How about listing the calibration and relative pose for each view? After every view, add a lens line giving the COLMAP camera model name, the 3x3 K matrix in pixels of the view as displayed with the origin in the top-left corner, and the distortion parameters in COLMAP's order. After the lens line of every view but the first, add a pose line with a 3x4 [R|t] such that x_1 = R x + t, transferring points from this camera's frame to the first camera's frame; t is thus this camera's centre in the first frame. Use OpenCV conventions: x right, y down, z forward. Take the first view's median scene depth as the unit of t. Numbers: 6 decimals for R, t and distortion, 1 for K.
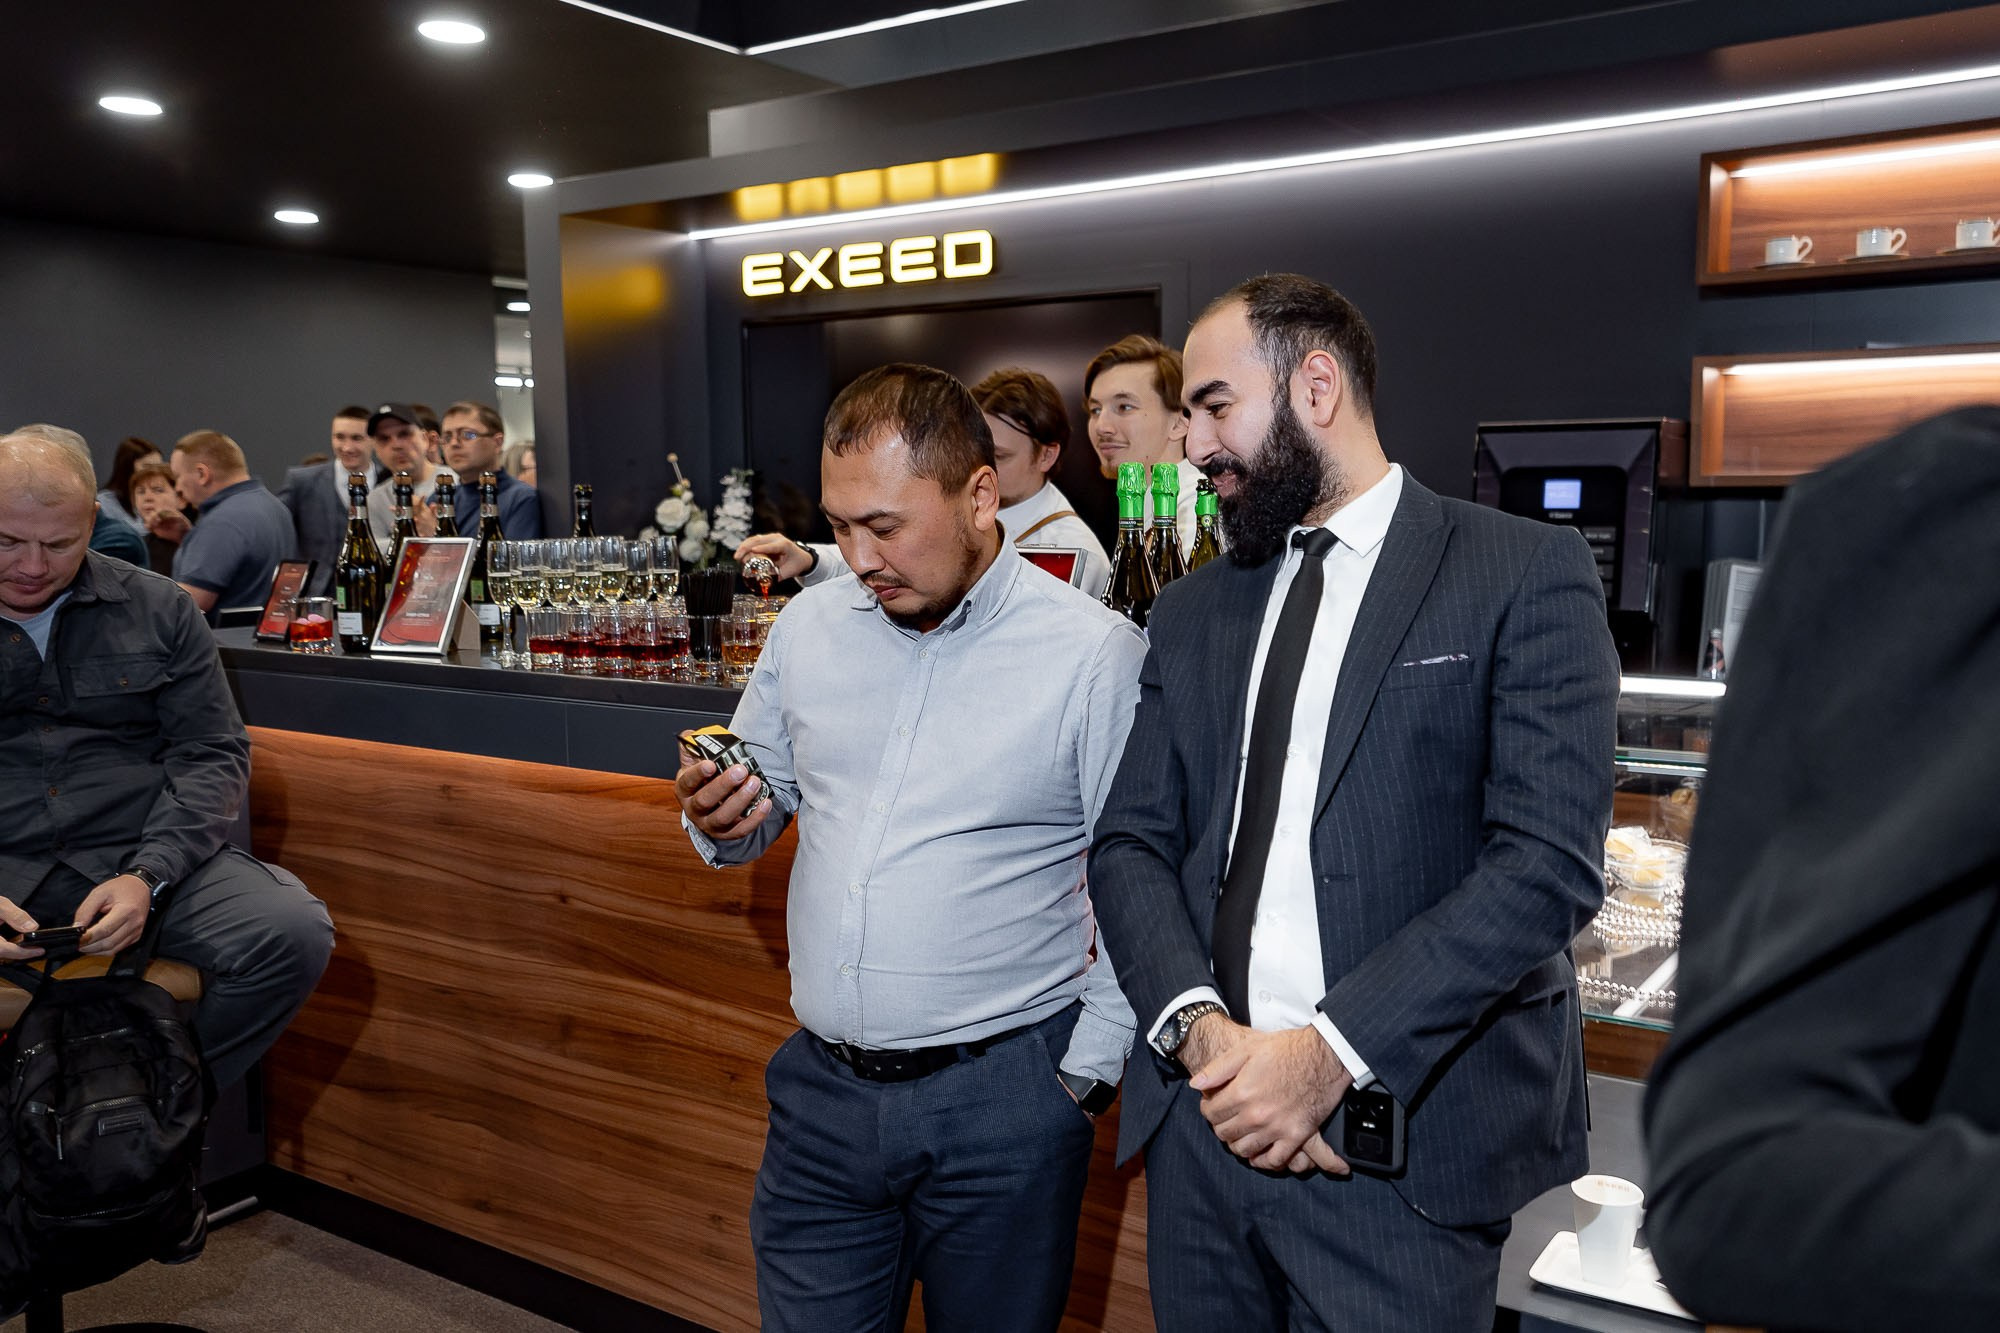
lens RADIAL K [[1622.0, 0, 1039.1], [0, 1622.0, 673.6], [0, 0, 1]] dist [0.066494, 0.006279]
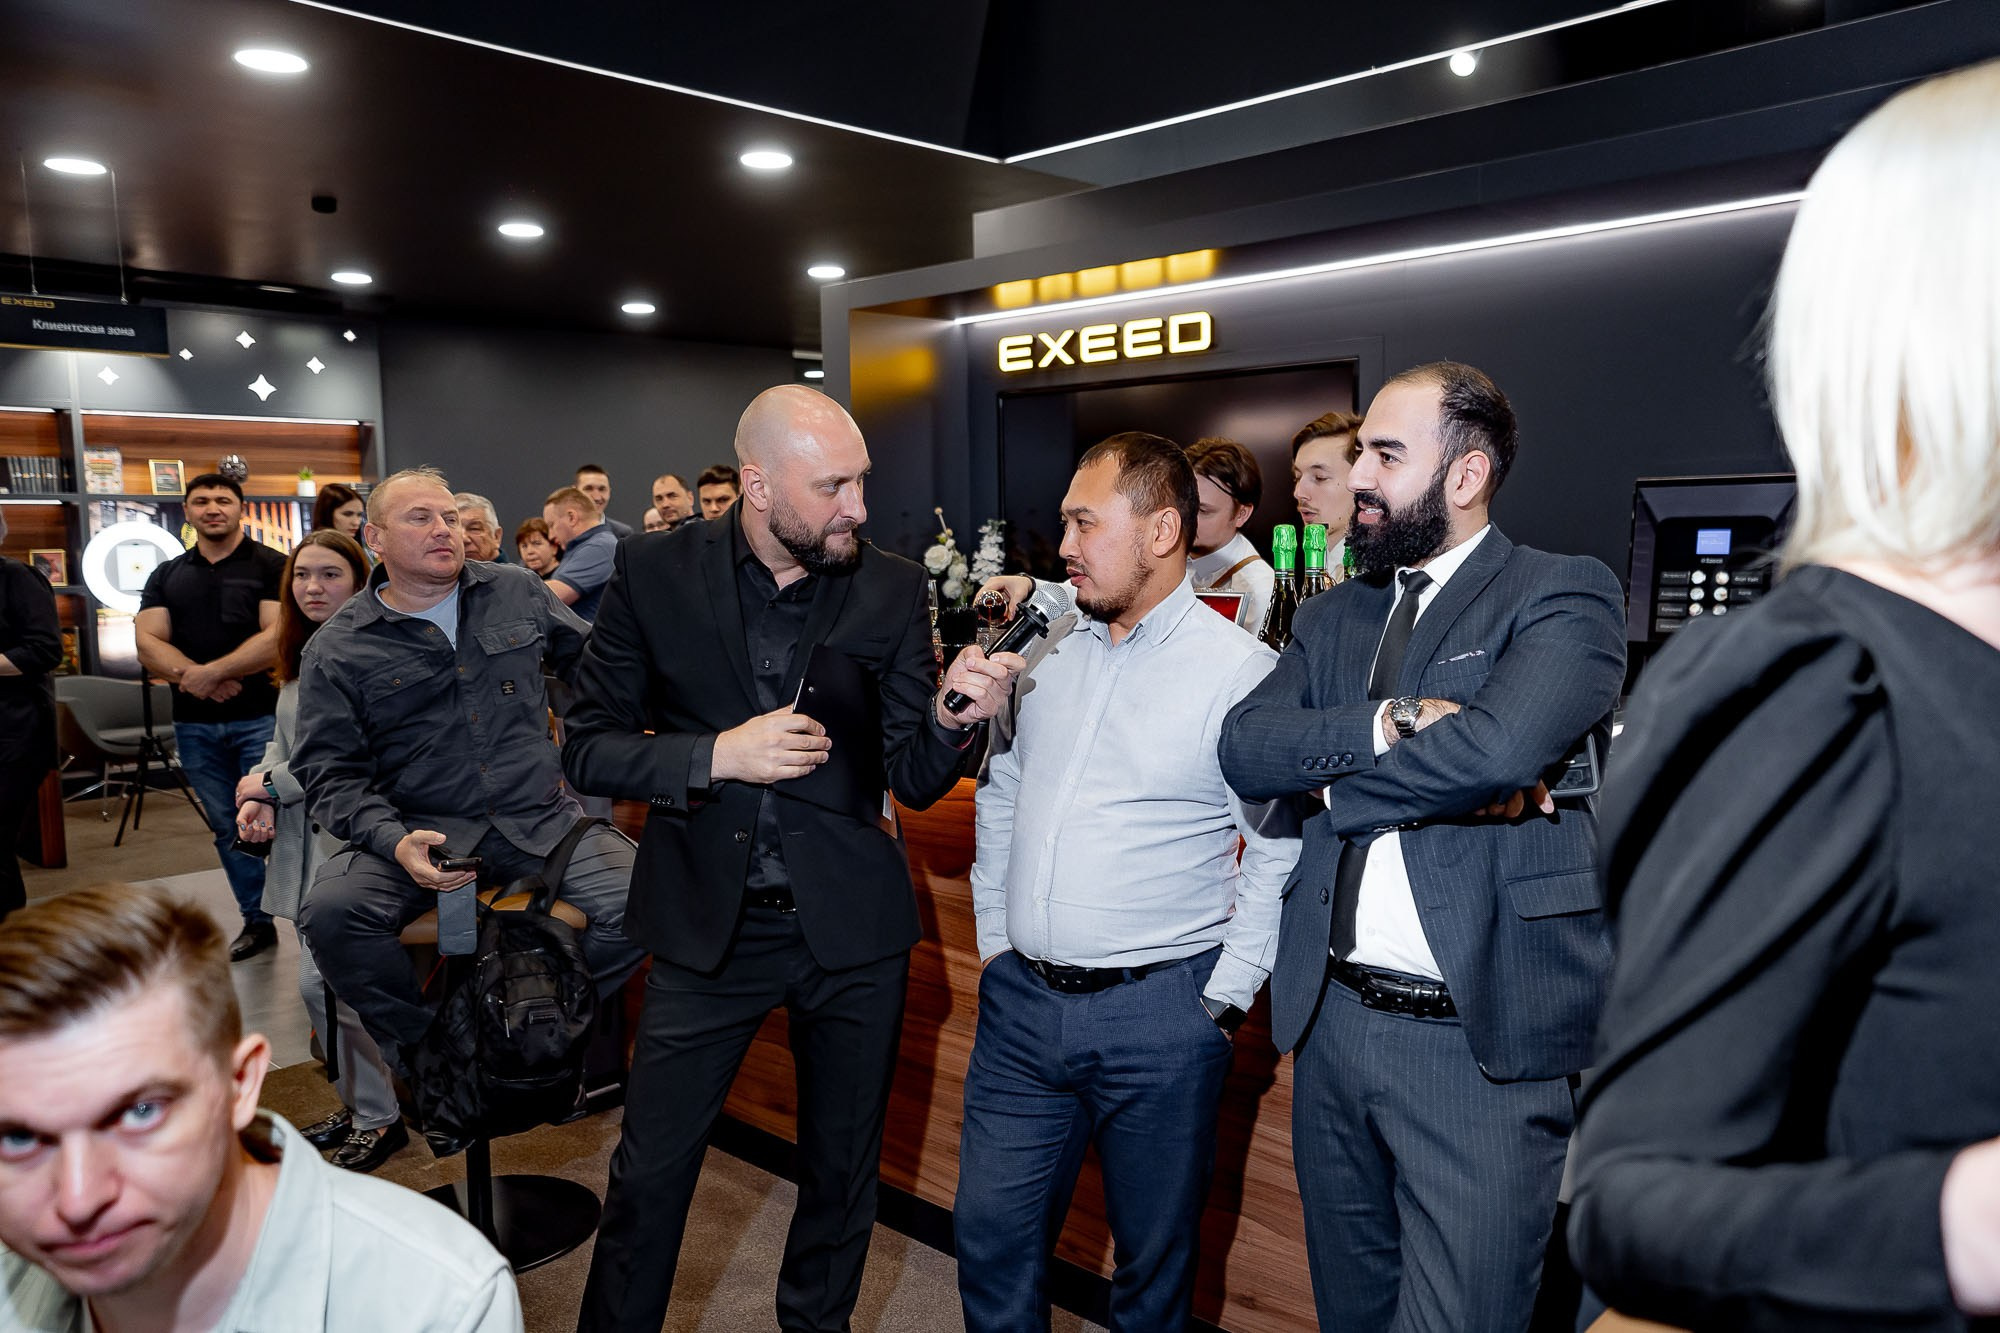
lens RADIAL K [[1586.6, 0, 1000.0], [0, 1586.6, 666.5], [0, 0, 1]] dist [-0.001601, -0.000515]
pose [[0.982413, 0.005038, -0.186655, 0.034014], [-0.008610, 0.999795, -0.018331, -0.000581], [0.186524, 0.019615, 0.982255, -0.115157]]
